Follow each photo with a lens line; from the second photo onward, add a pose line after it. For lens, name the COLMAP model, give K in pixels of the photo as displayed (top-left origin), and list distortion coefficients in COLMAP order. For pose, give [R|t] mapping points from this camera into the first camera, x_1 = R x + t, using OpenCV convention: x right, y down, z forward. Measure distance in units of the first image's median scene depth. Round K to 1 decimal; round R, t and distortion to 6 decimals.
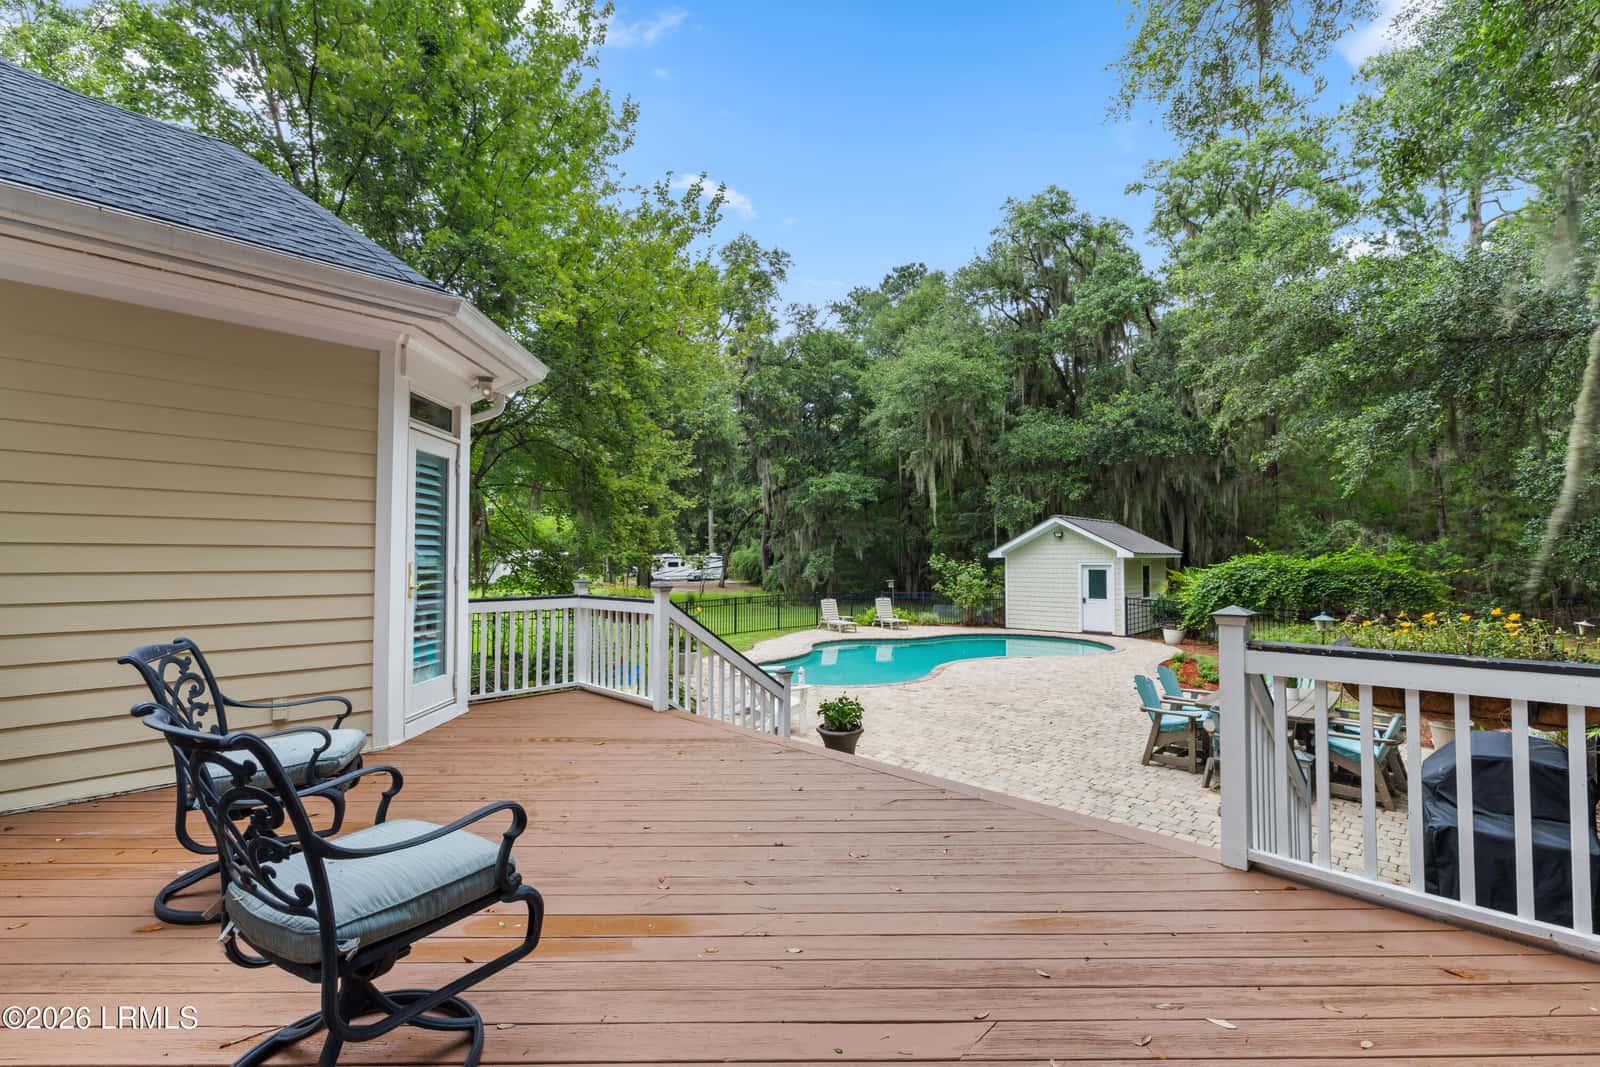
lens RADIAL K [[692.0, 0, 797.9], [0, 692.0, 542.9], [0, 0, 1]] dist [-0.001227, -0.000189]
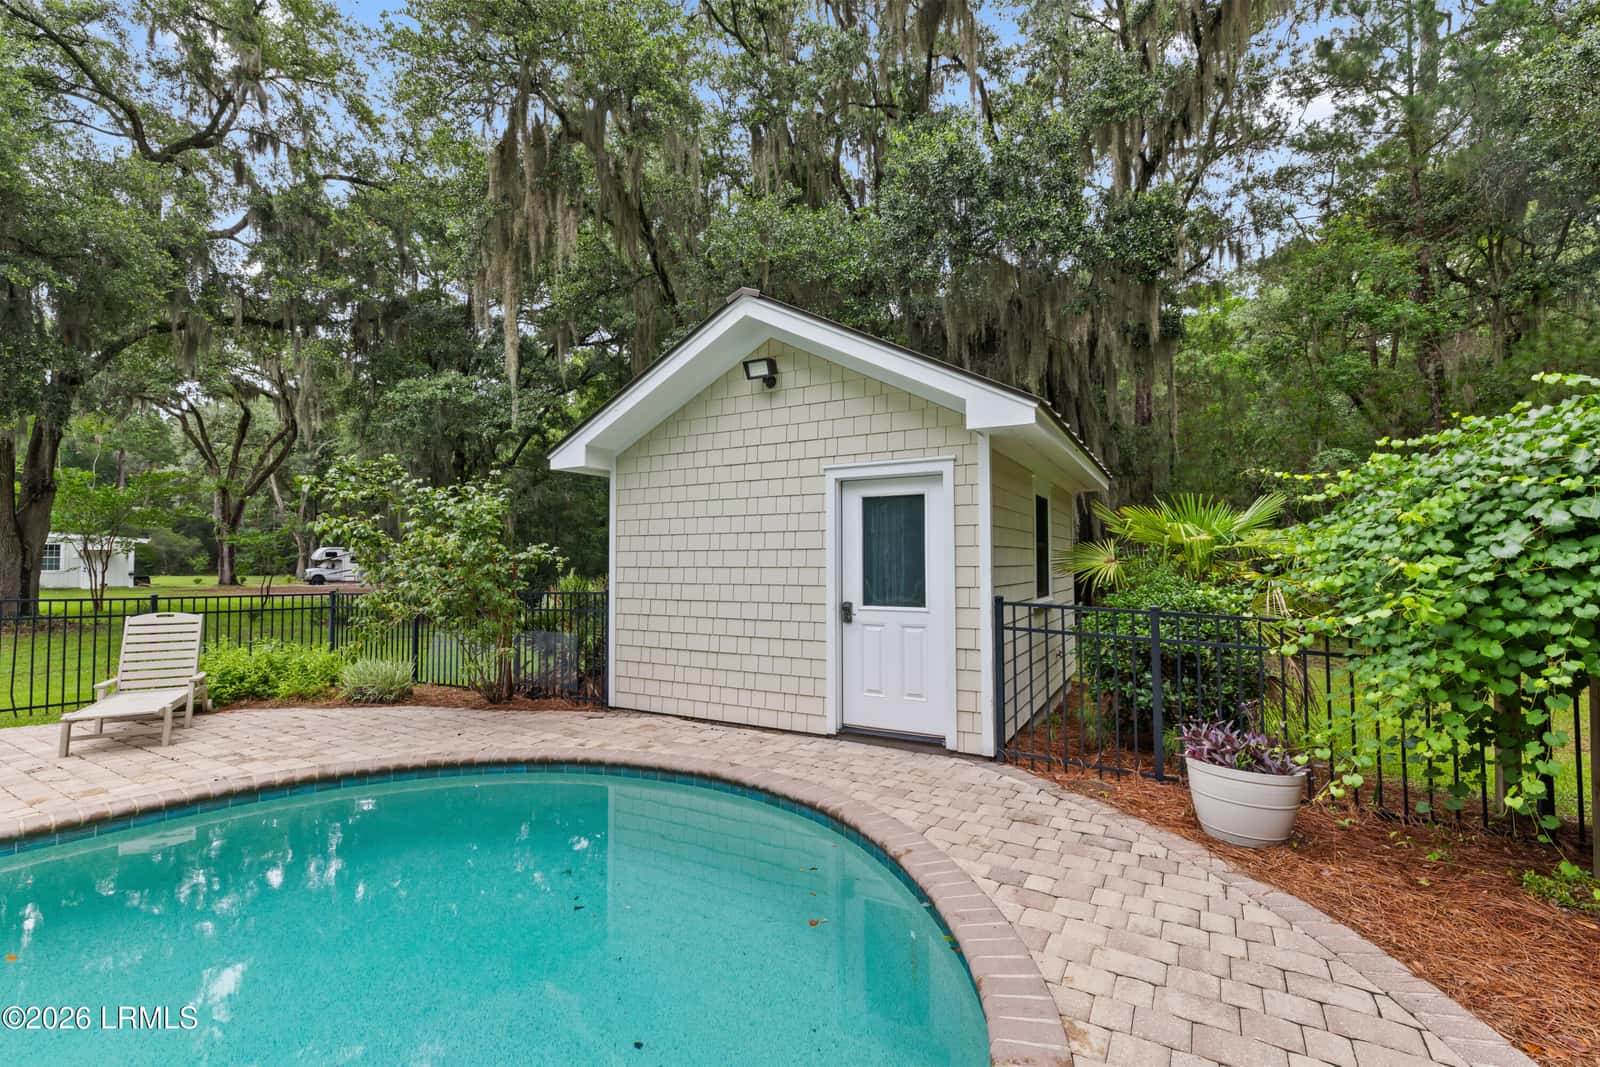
lens RADIAL K [[691.0, 0, 800.5], [0, 691.0, 541.4], [0, 0, 1]] dist [0.001061, 0.000656]
pose [[0.971300, 0.004484, 0.237817, 0.307788], [-0.002774, 0.999968, -0.007522, 0.053377], [-0.237843, 0.006646, 0.971281, 0.688904]]
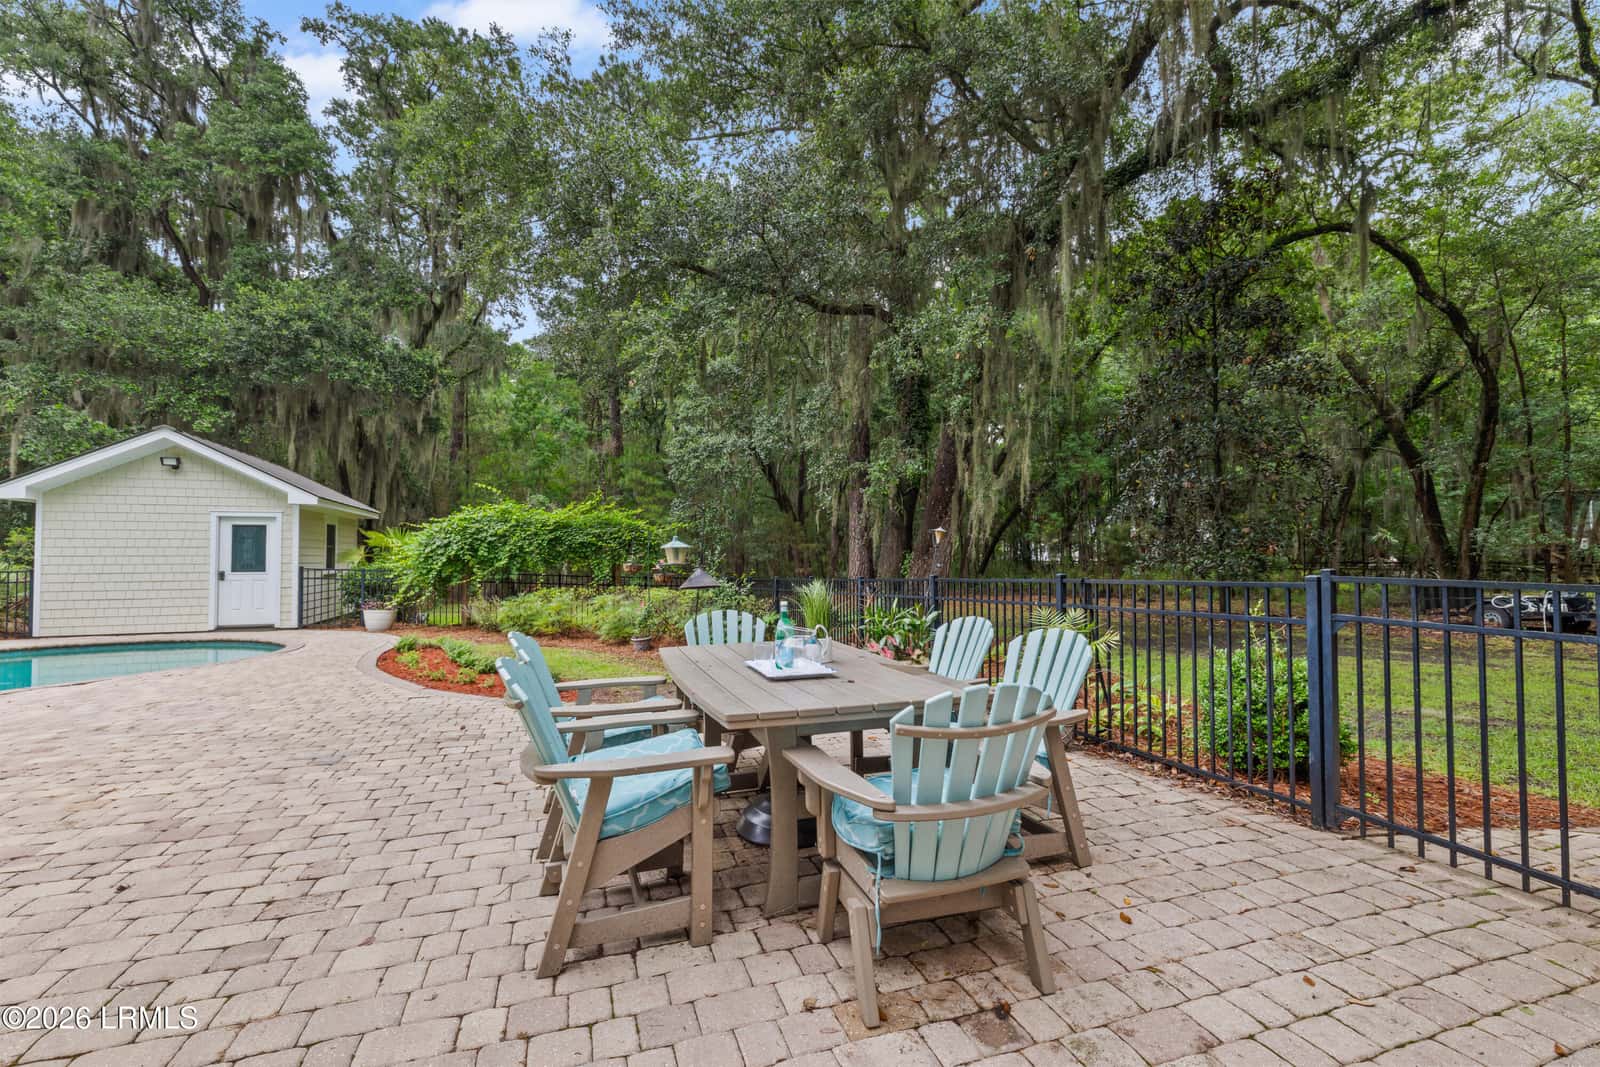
lens RADIAL K [[691.0, 0, 800.5], [0, 691.0, 541.4], [0, 0, 1]] dist [0.001061, 0.000656]
pose [[0.453121, 0.019169, 0.891243, 0.099104], [-0.015074, 0.999791, -0.013840, 0.050043], [-0.891322, -0.007163, 0.453315, 0.261939]]
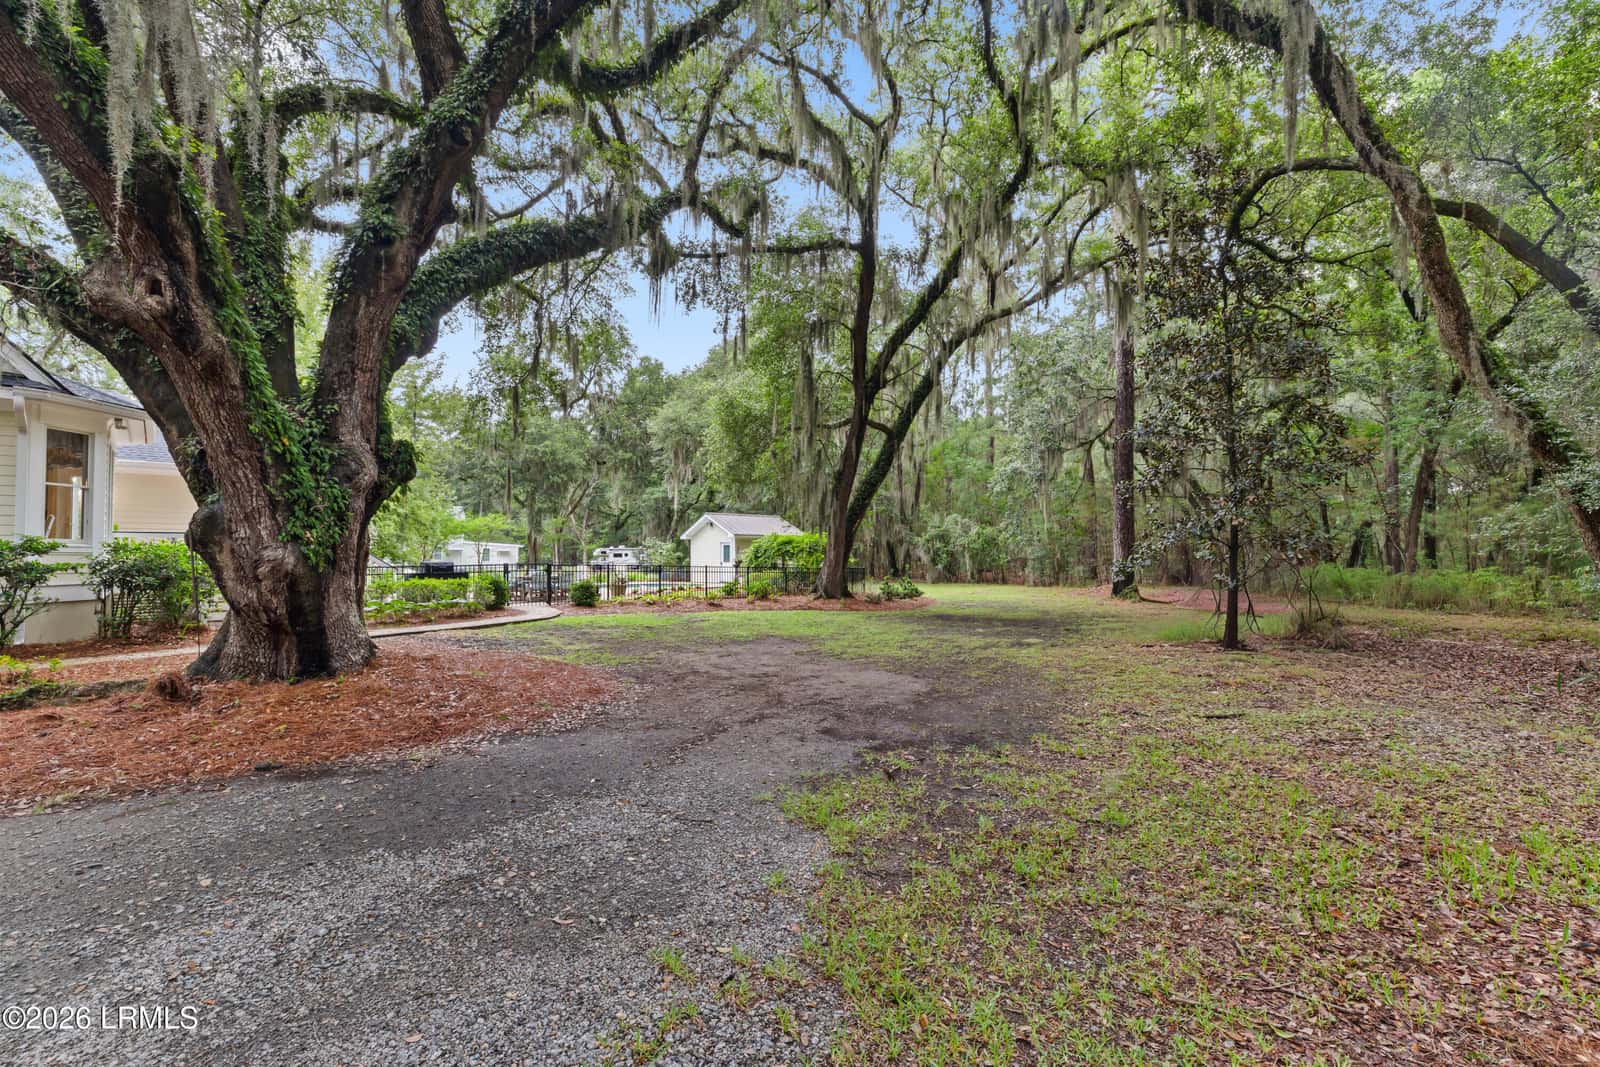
lens RADIAL K [[691.0, 0, 800.5], [0, 691.0, 541.4], [0, 0, 1]] dist [0.001061, 0.000656]
pose [[0.999171, -0.007671, -0.039977, 0.626498], [0.007718, 0.999970, 0.001037, 0.027279], [0.039968, -0.001344, 0.999200, -0.629852]]
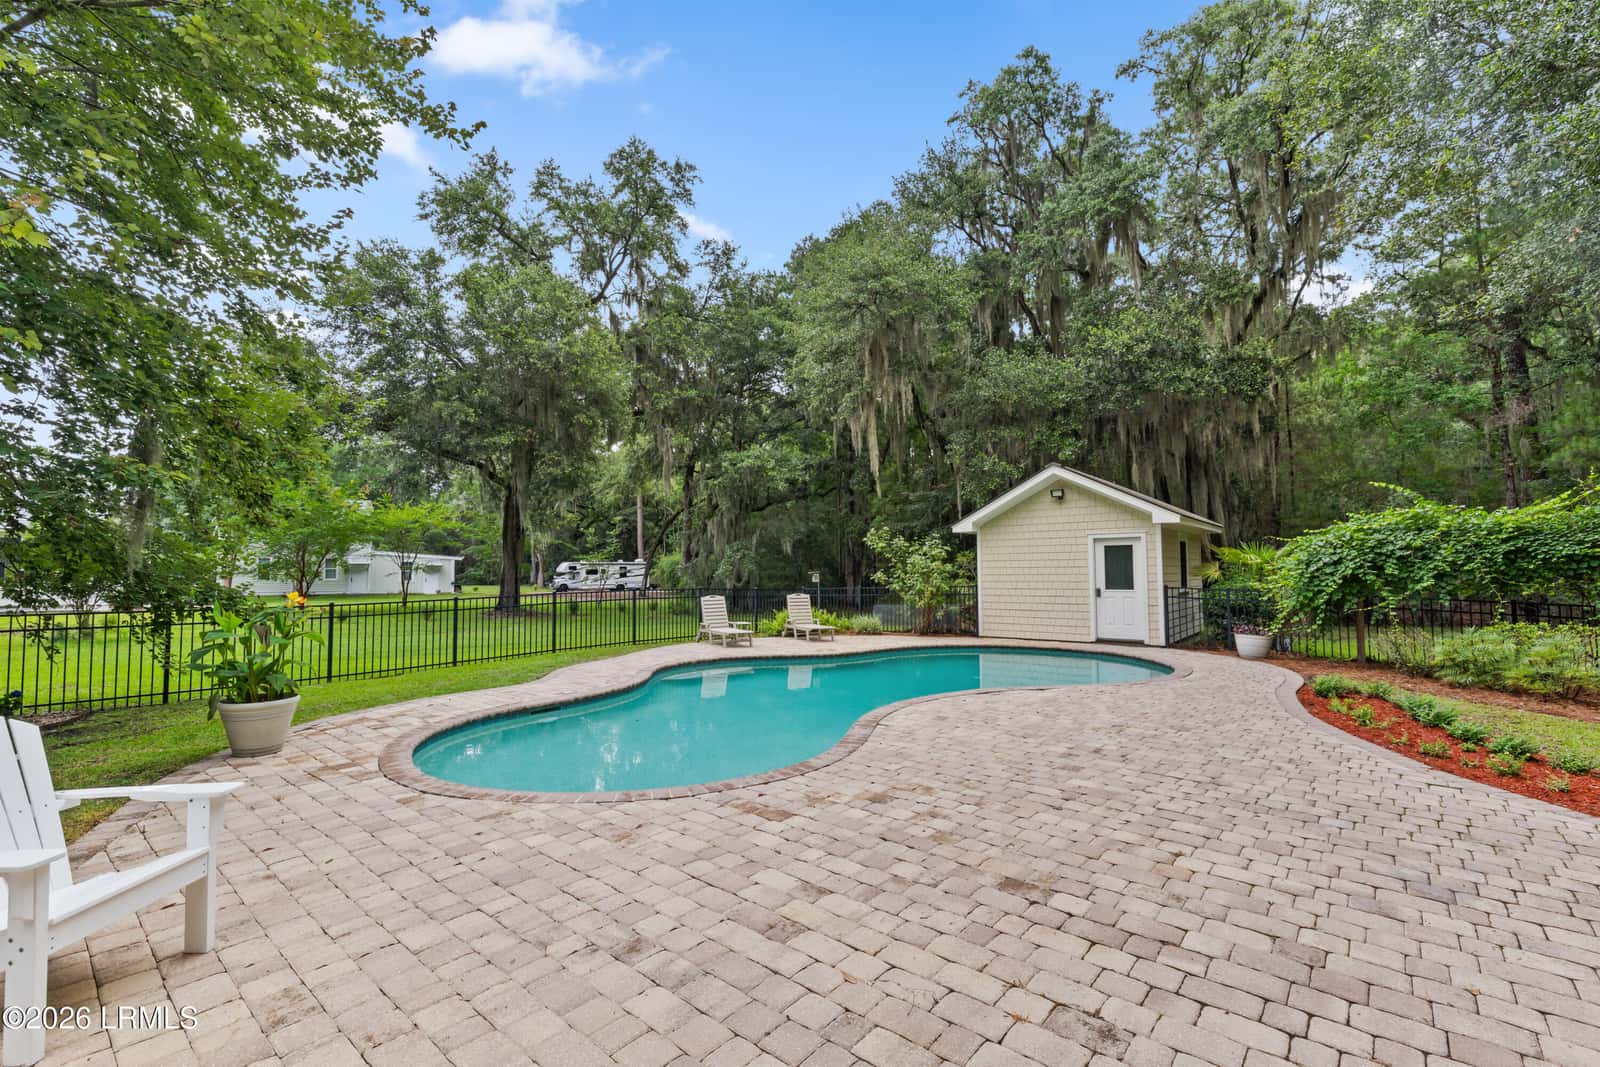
lens RADIAL K [[691.0, 0, 800.5], [0, 691.0, 541.4], [0, 0, 1]] dist [0.001061, 0.000656]
pose [[0.997526, -0.003472, 0.070206, 0.079833], [0.005057, 0.999736, -0.022409, 0.044206], [-0.070110, 0.022709, 0.997281, 0.337635]]
